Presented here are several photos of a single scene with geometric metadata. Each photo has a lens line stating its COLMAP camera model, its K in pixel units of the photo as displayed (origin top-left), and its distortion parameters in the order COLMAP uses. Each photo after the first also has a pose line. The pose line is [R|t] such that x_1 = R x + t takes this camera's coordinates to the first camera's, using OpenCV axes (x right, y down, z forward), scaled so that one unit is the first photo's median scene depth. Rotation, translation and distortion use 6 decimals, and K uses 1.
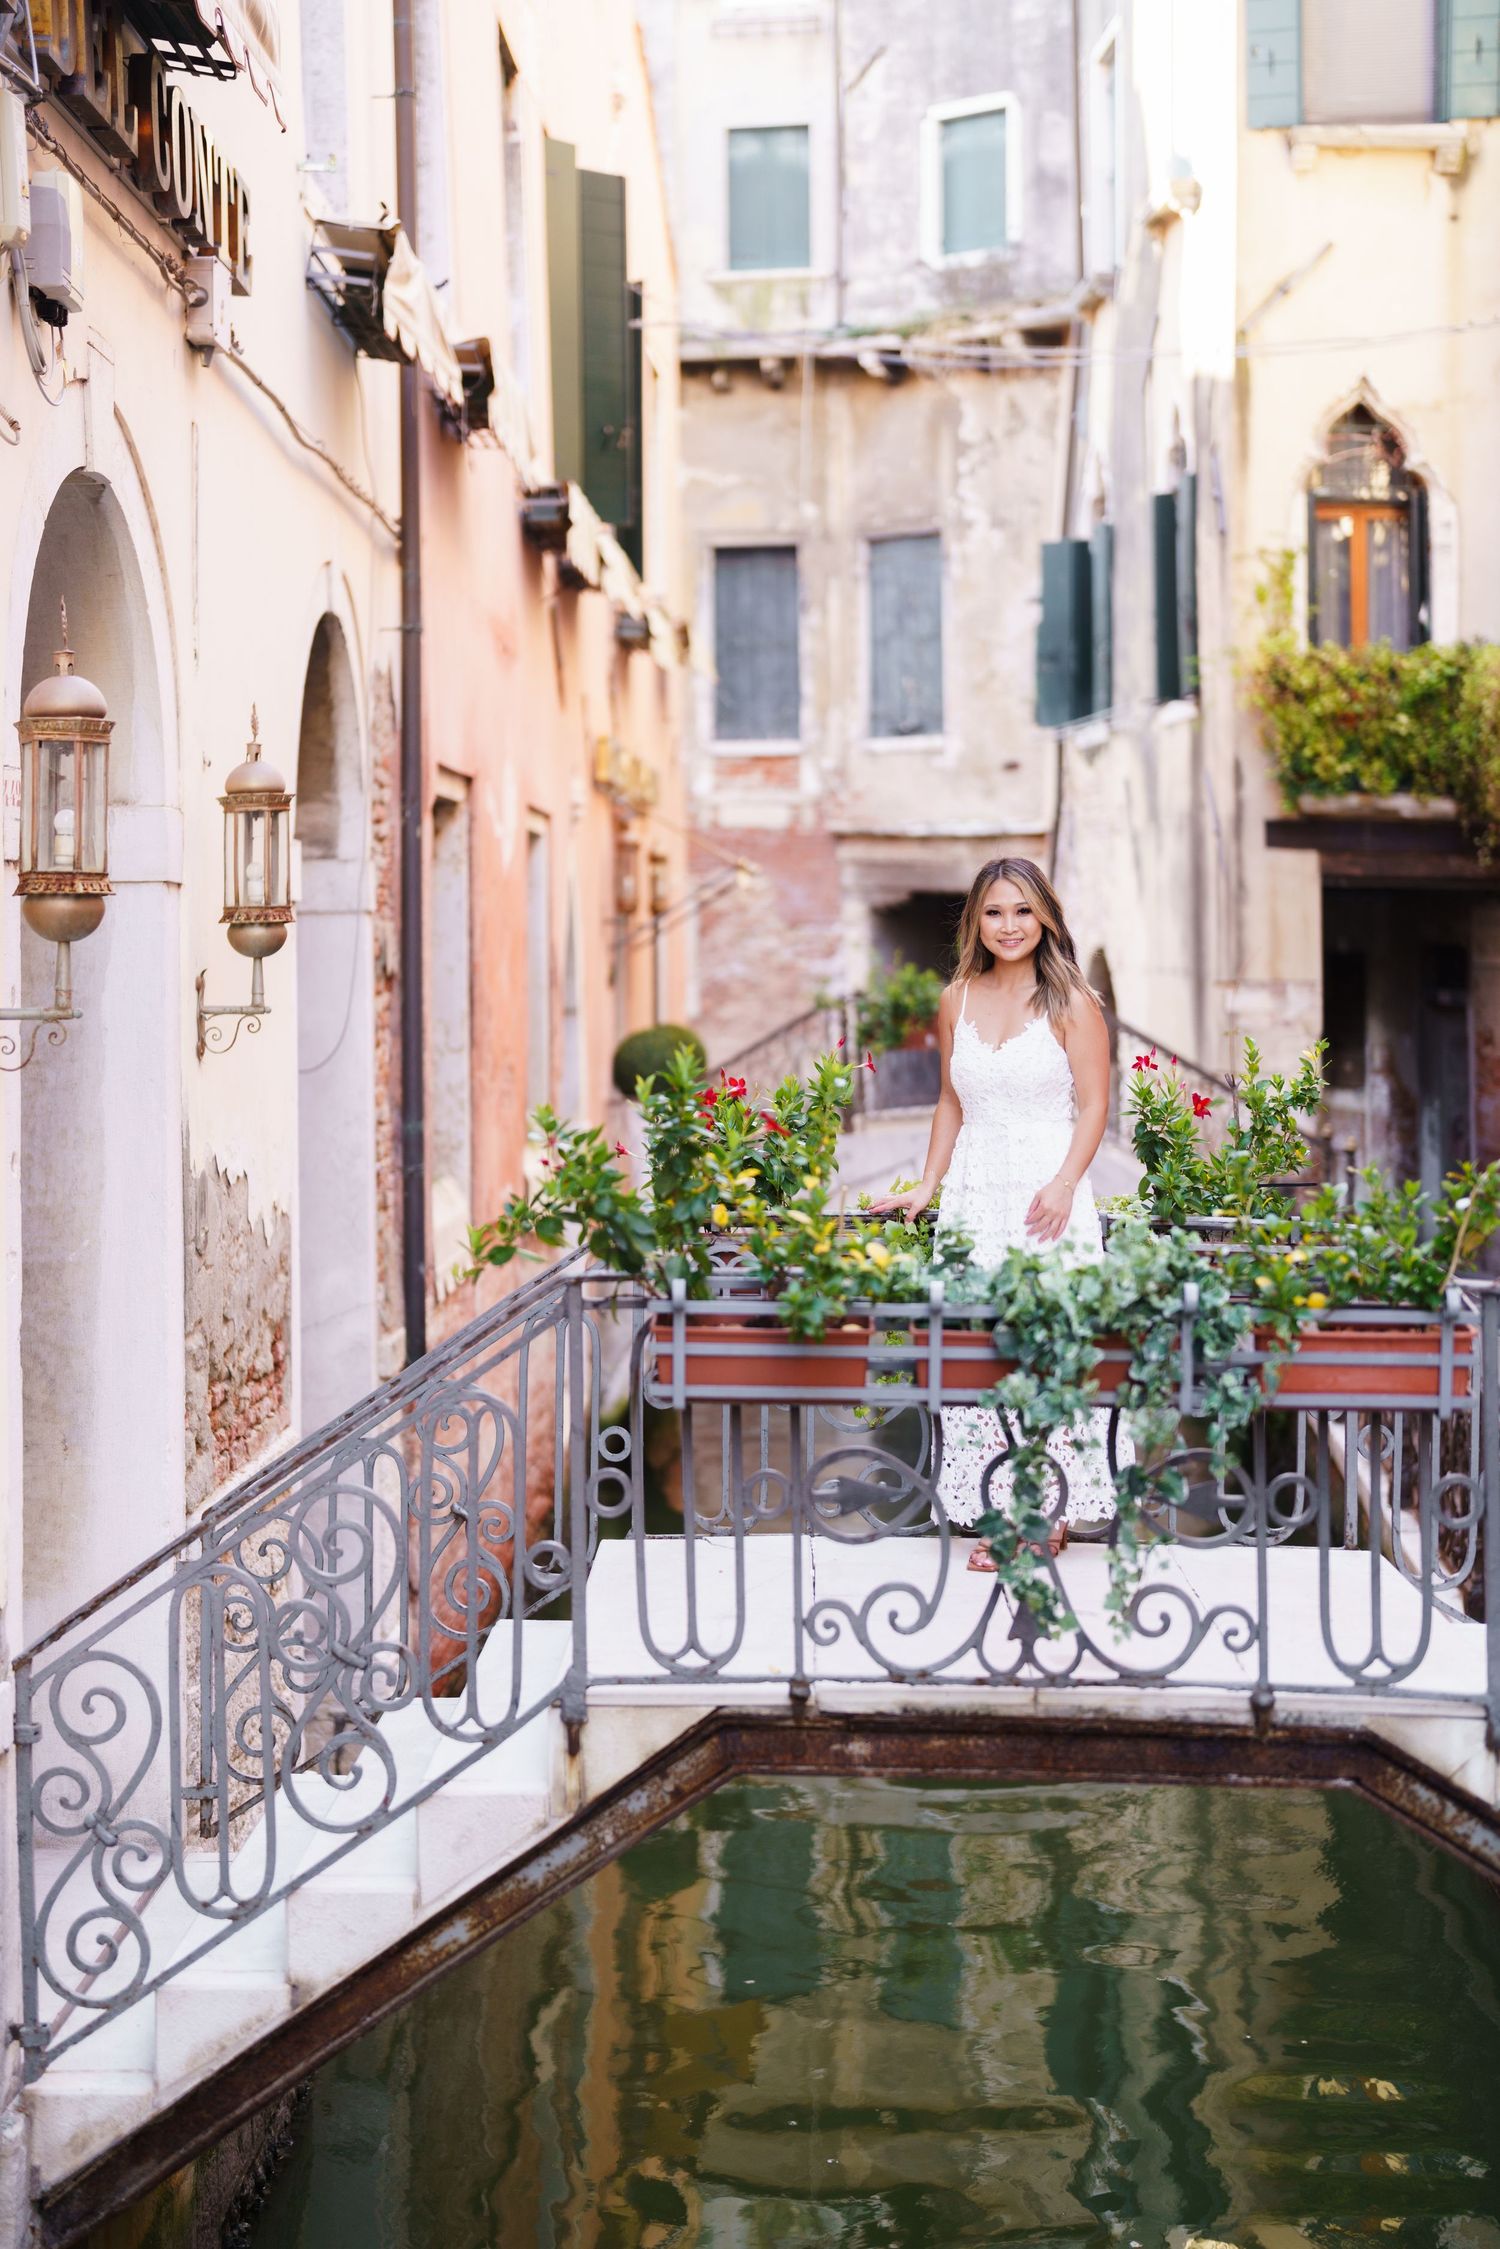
lens RADIAL K [[3084.7, 0, 657.2], [0, 3084.7, 1016.0], [0, 0, 1]] dist [-0.128003, 0.788128]
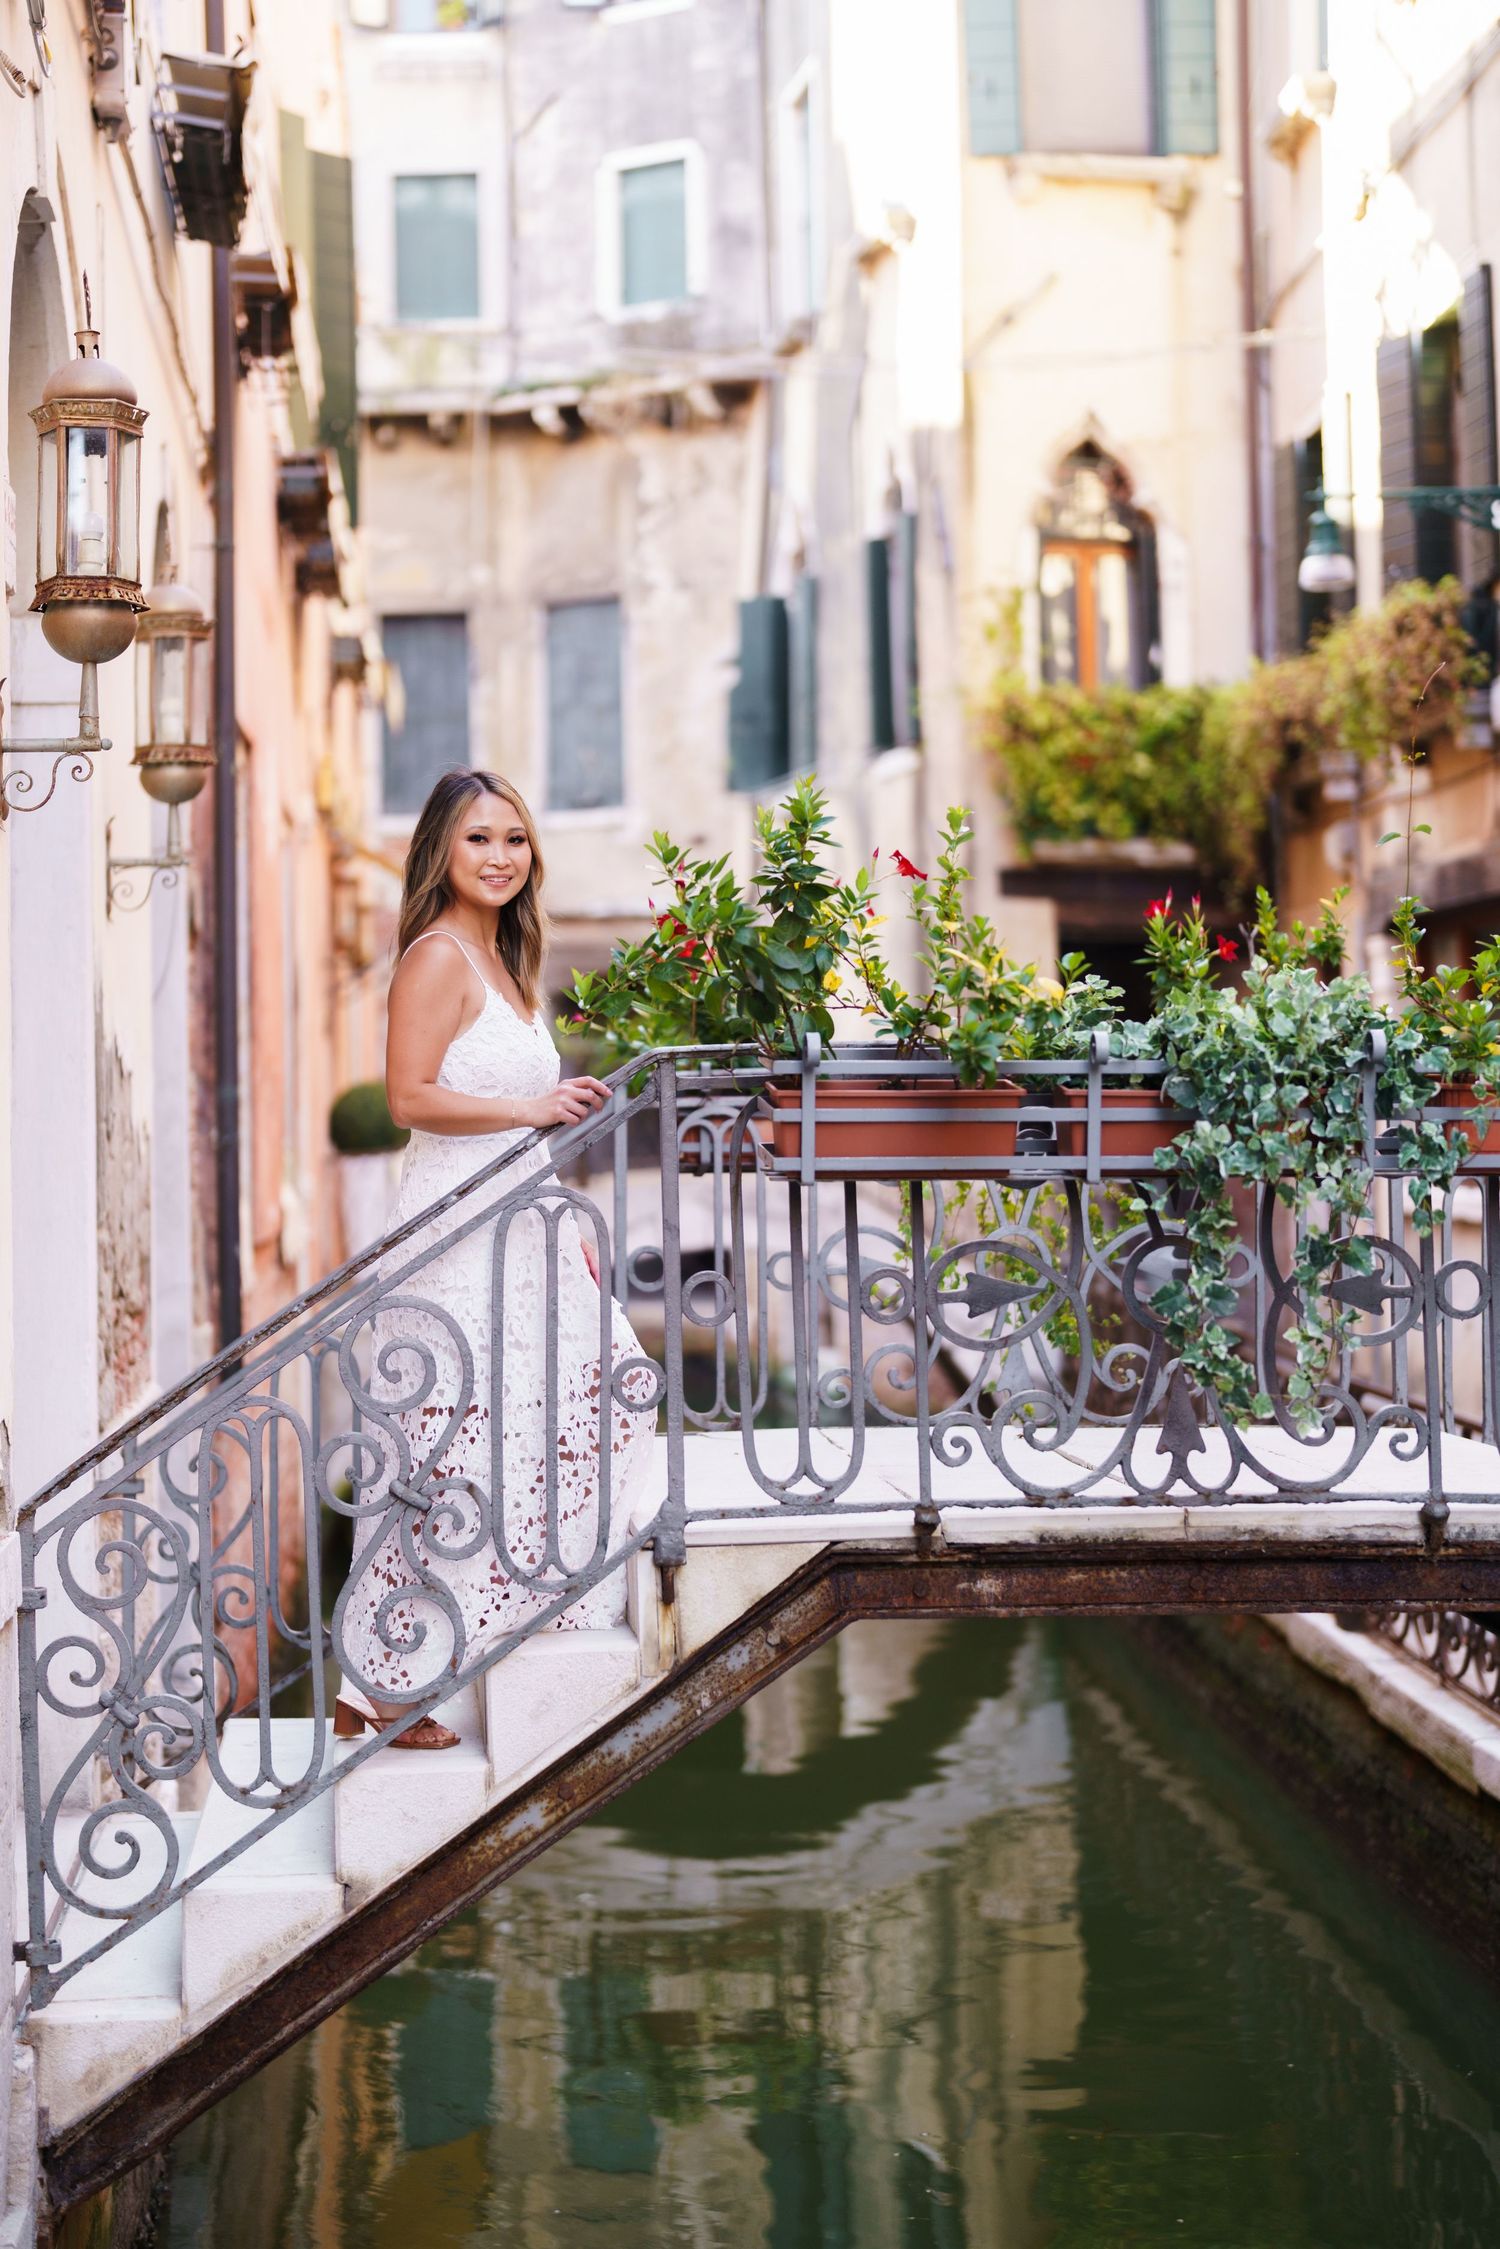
lens RADIAL K [[3241.1, 0, 635.8], [0, 3241.1, 1007.8], [0, 0, 1]] dist [-0.147603, 0.910066]
pose [[0.992360, -0.006251, 0.123220, -0.081296], [0.012757, 0.998561, -0.052083, 0.065241], [-0.122717, 0.053257, 0.991012, 0.045136]]
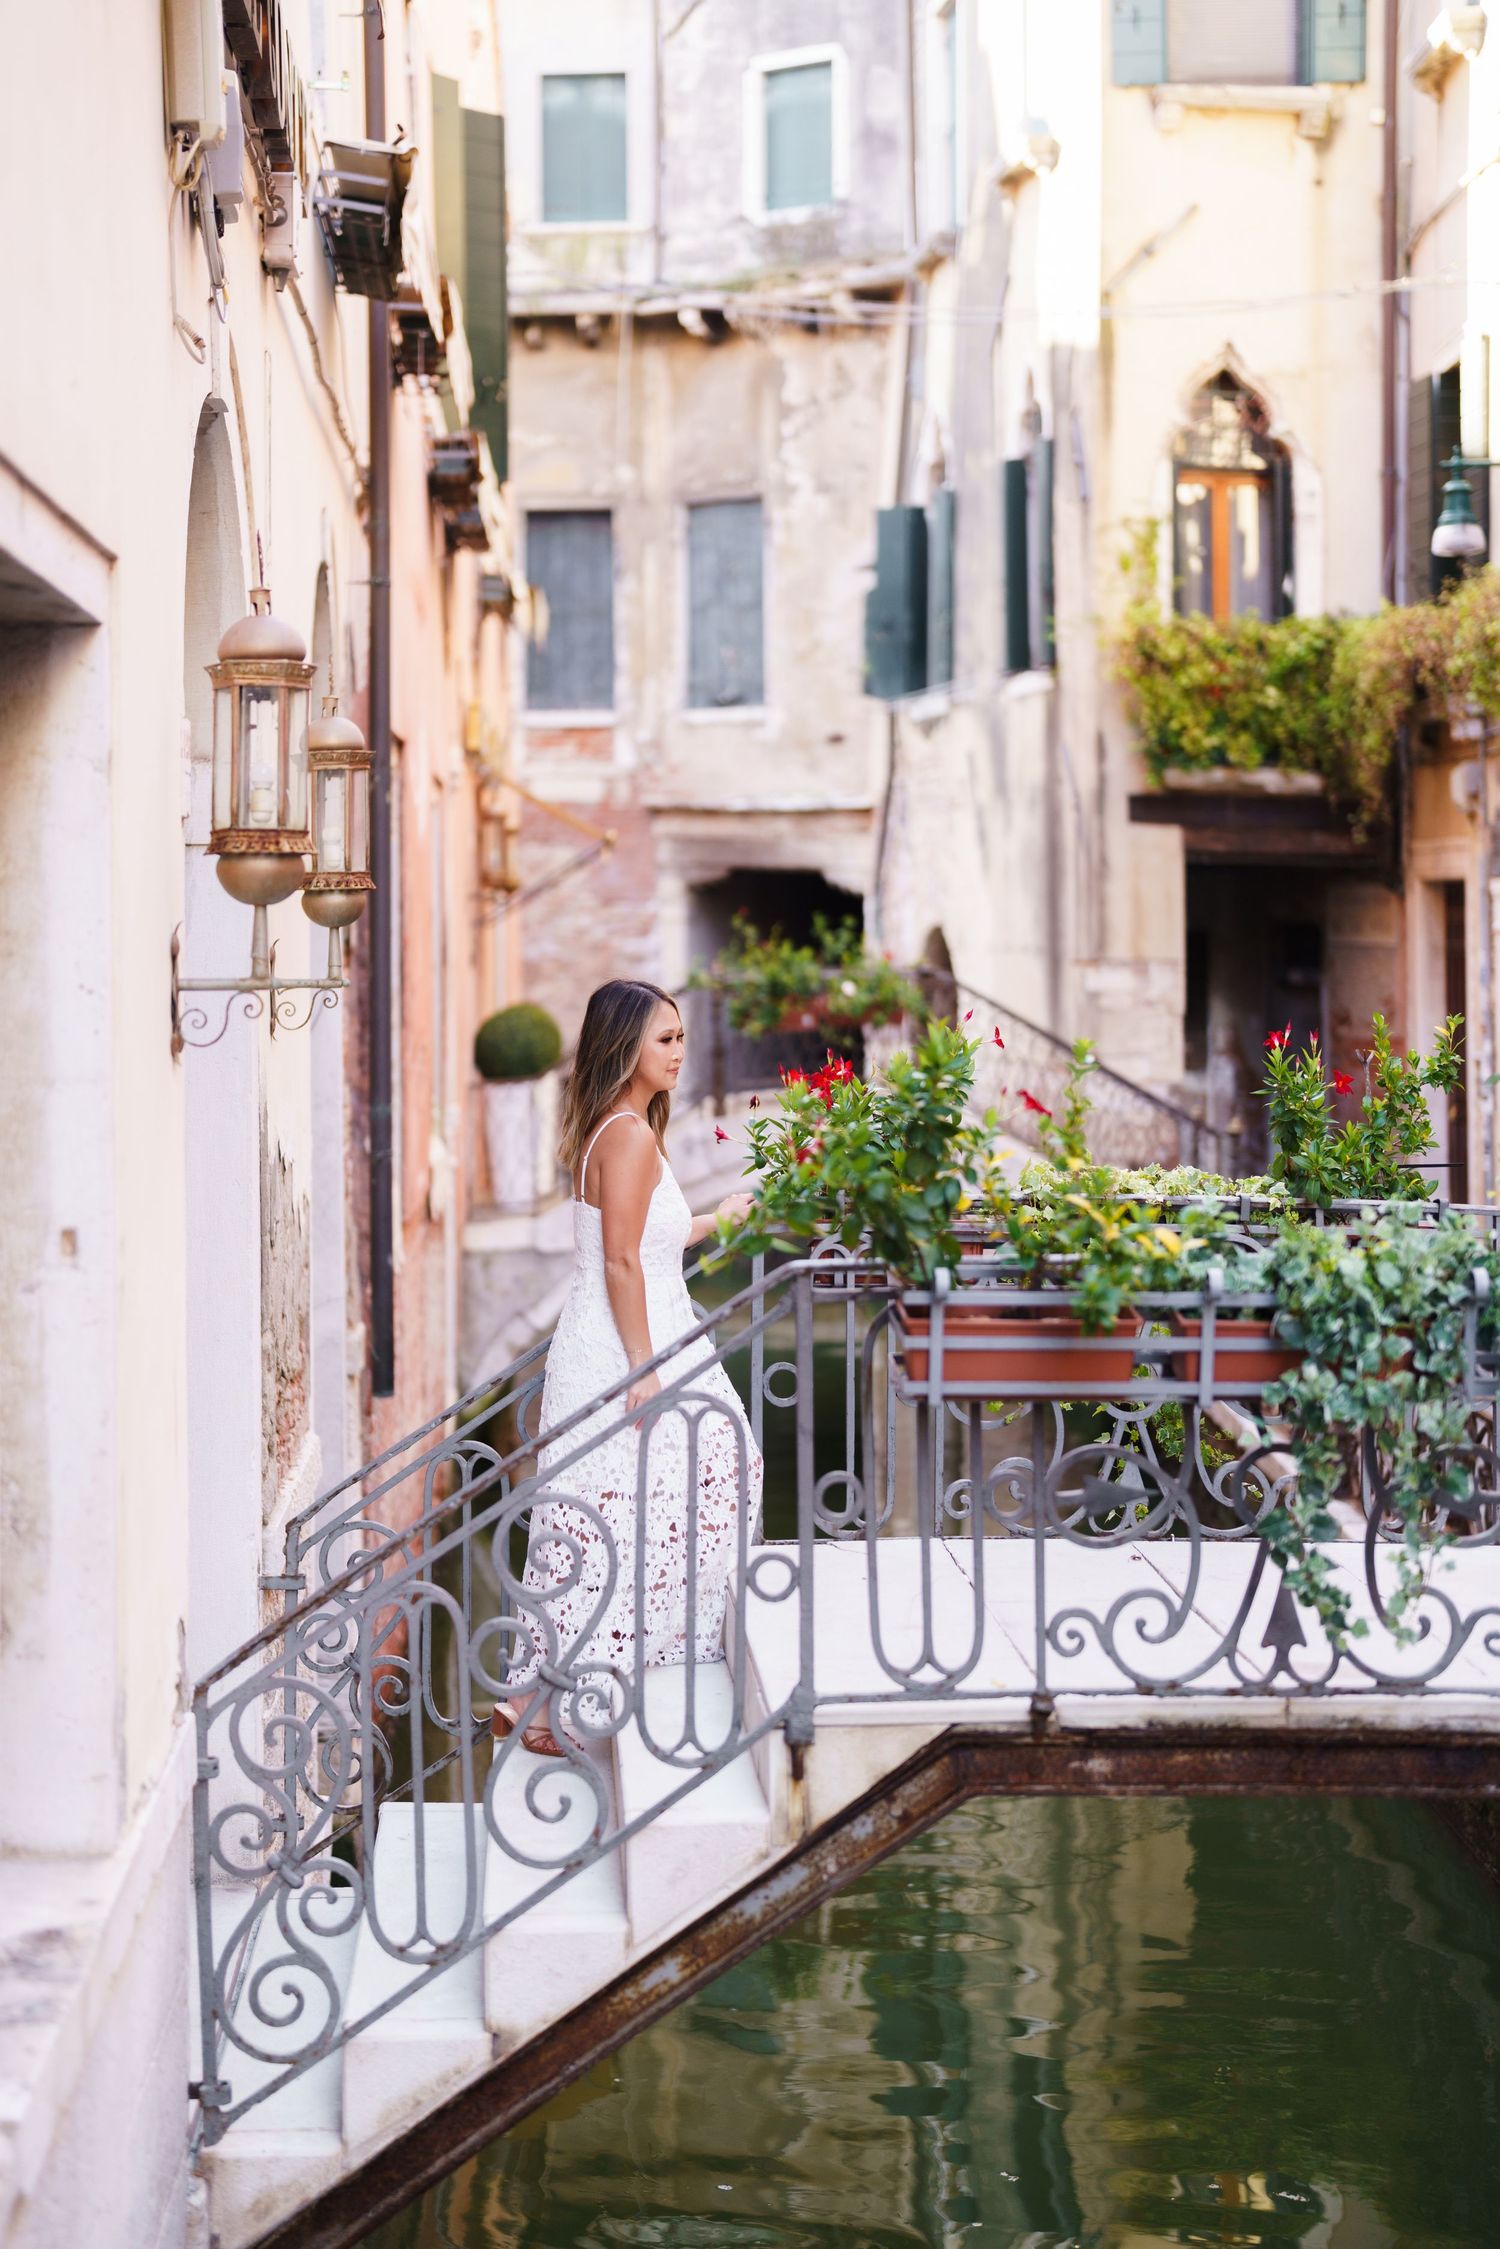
lens RADIAL K [[3171.7, 0, 650.9], [0, 3171.7, 1015.2], [0, 0, 1]] dist [-0.135445, 0.806432]
pose [[0.996337, -0.000984, 0.085505, -0.084039], [0.000528, 0.999985, 0.005362, 0.001806], [-0.085509, -0.005297, 0.996323, 0.027178]]
